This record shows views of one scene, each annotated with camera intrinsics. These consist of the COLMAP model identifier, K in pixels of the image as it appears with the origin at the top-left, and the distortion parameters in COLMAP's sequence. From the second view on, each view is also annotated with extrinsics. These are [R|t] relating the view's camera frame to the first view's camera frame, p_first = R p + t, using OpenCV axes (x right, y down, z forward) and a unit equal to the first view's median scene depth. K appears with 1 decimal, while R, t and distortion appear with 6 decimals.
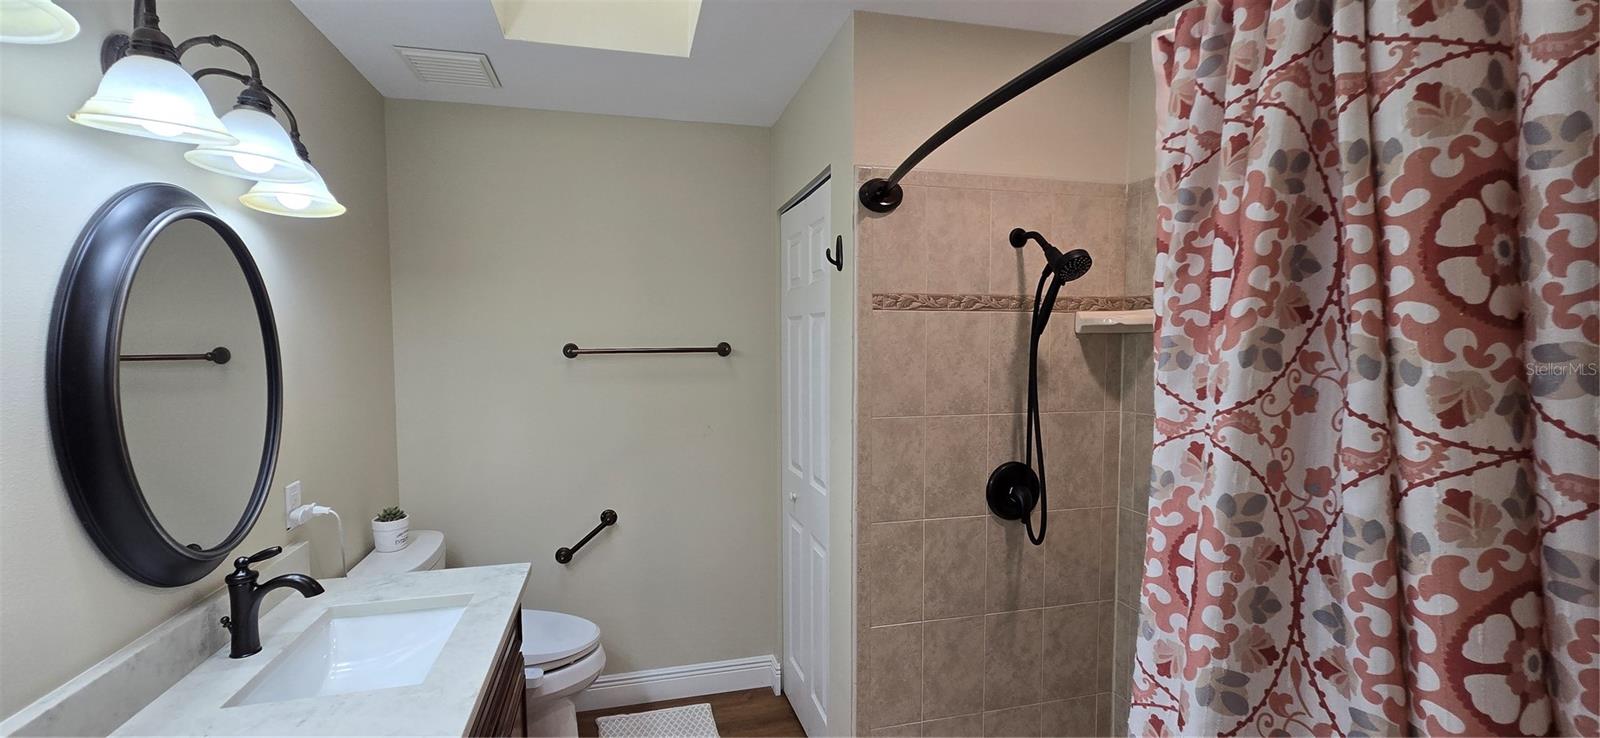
lens RADIAL K [[655.2, 0, 779.8], [0, 655.2, 375.2], [0, 0, 1]] dist [0.001356, 0.001124]
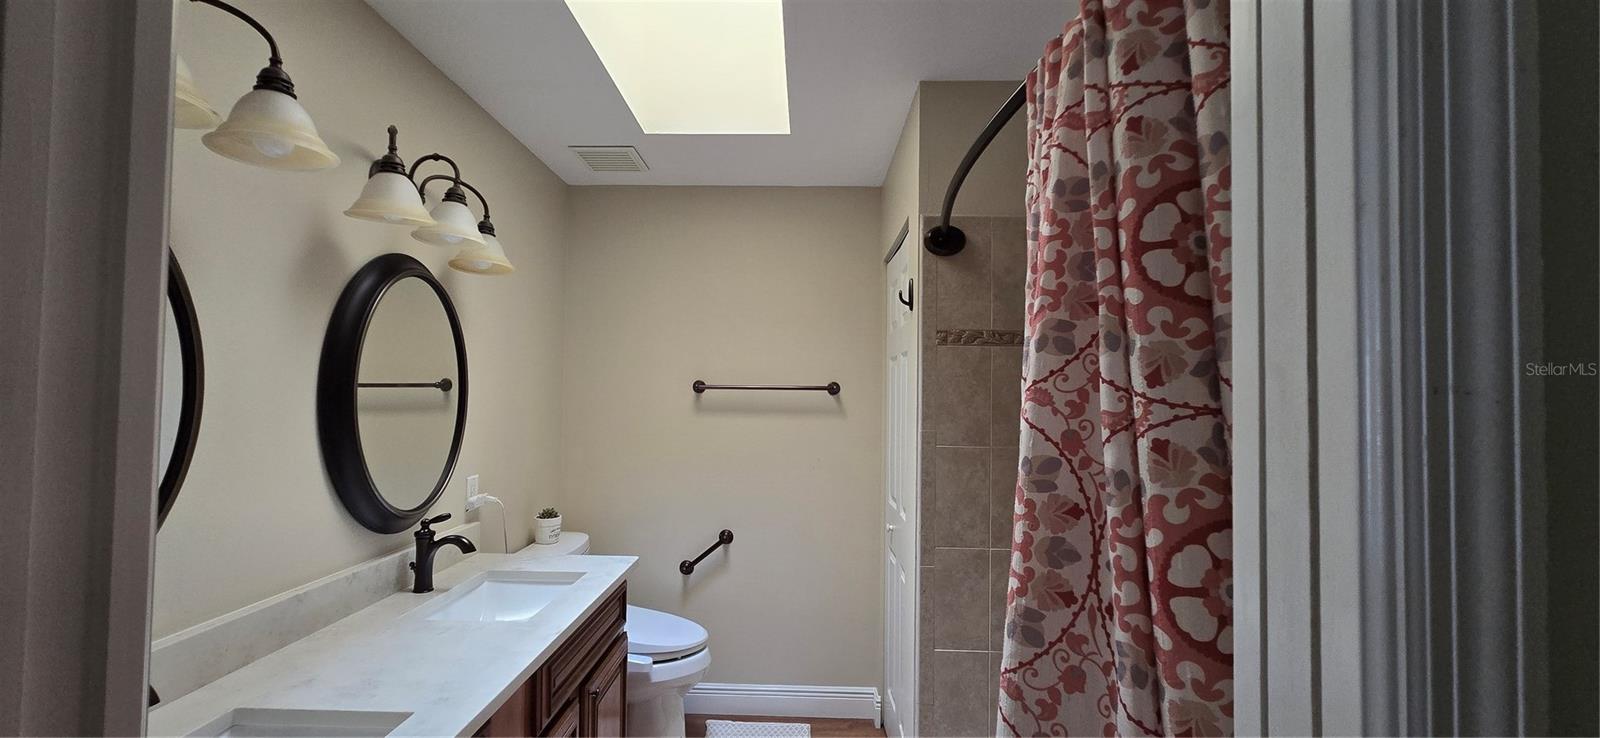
lens RADIAL K [[644.3, 0, 782.7], [0, 644.3, 364.0], [0, 0, 1]] dist [-0.015768, 0.000180]
pose [[0.963255, 0.005483, -0.268533, 0.560197], [-0.033831, 0.994305, -0.101055, 0.145856], [0.266450, 0.106427, 0.957955, -0.255493]]
